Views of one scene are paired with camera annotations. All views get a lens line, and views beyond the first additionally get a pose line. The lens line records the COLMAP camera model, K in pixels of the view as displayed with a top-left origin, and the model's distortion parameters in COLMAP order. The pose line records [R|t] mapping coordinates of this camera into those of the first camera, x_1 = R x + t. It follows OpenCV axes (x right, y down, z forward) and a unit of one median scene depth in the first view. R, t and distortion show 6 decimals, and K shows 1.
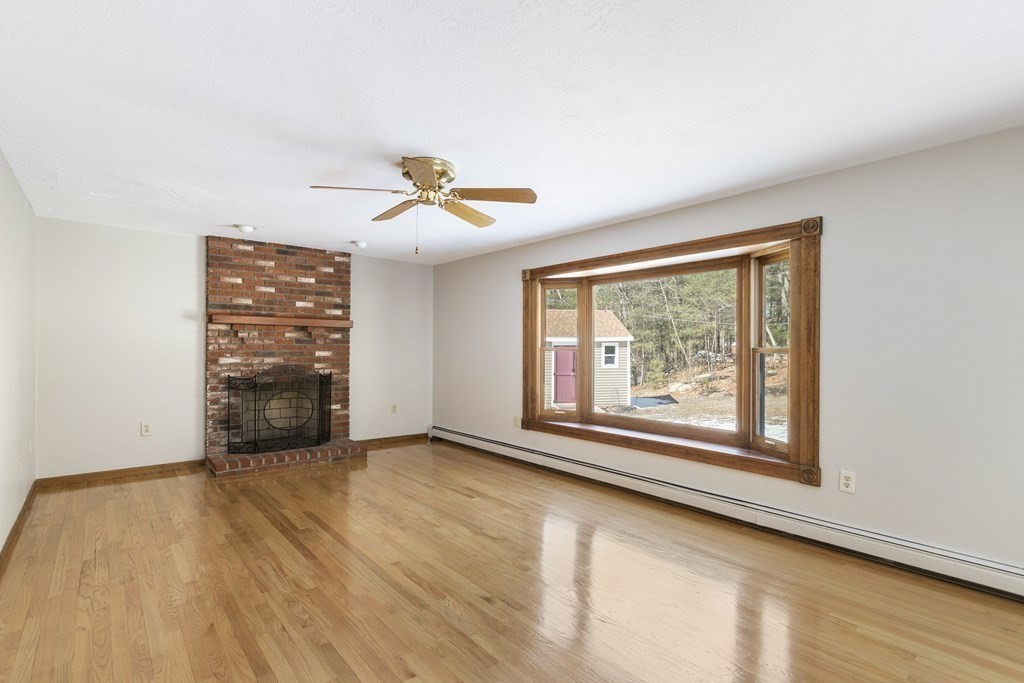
lens RADIAL K [[493.5, 0, 512.5], [0, 493.5, 350.8], [0, 0, 1]] dist [-0.003134, -0.000198]
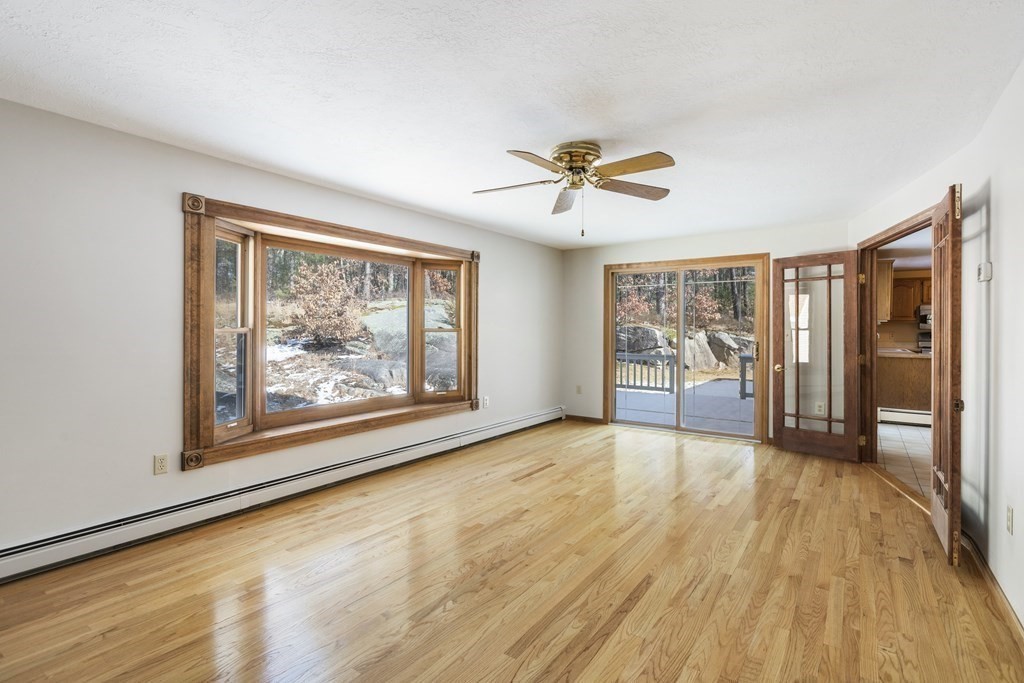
lens RADIAL K [[502.4, 0, 512.3], [0, 502.4, 325.6], [0, 0, 1]] dist [-0.000040, 0.000009]
pose [[-0.265062, 0.001946, 0.964229, -1.003604], [0.002592, 0.999996, -0.001305, -0.012018], [-0.964228, 0.002153, -0.265066, 1.239477]]
